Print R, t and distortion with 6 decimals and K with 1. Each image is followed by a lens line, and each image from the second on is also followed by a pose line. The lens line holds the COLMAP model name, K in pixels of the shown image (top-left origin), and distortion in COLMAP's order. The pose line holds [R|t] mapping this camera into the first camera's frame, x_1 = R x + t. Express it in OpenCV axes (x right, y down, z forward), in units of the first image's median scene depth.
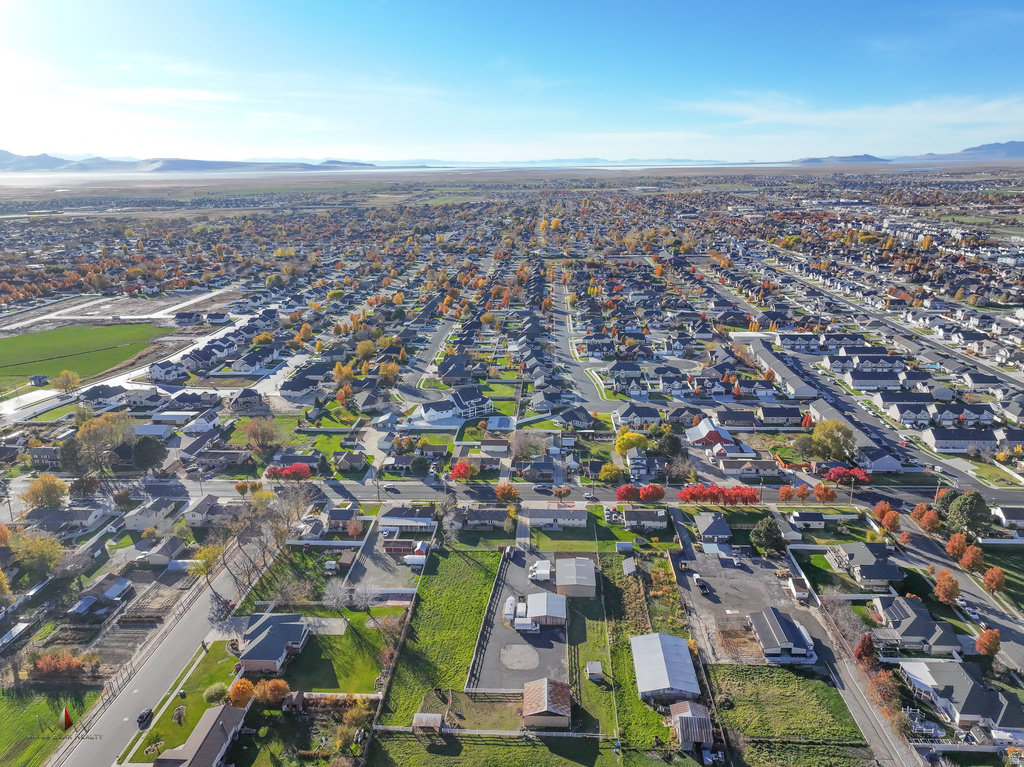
lens RADIAL K [[727.0, 0, 512.0], [0, 727.0, 383.5], [0, 0, 1]] dist [0.014857, -0.002708]
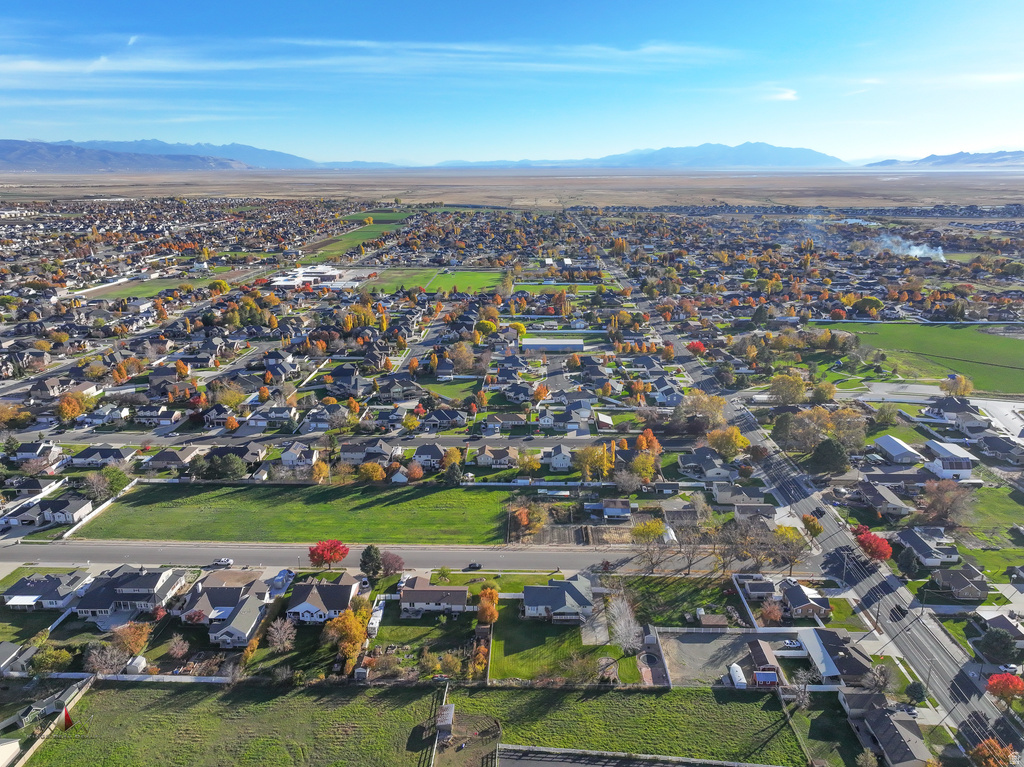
lens RADIAL K [[727.0, 0, 512.0], [0, 727.0, 383.5], [0, 0, 1]] dist [0.014857, -0.002708]
pose [[0.001506, 0.289491, -0.957180, 0.420674], [-0.281764, 0.918522, 0.277356, -0.151923], [0.959483, 0.269281, 0.082951, 0.523535]]
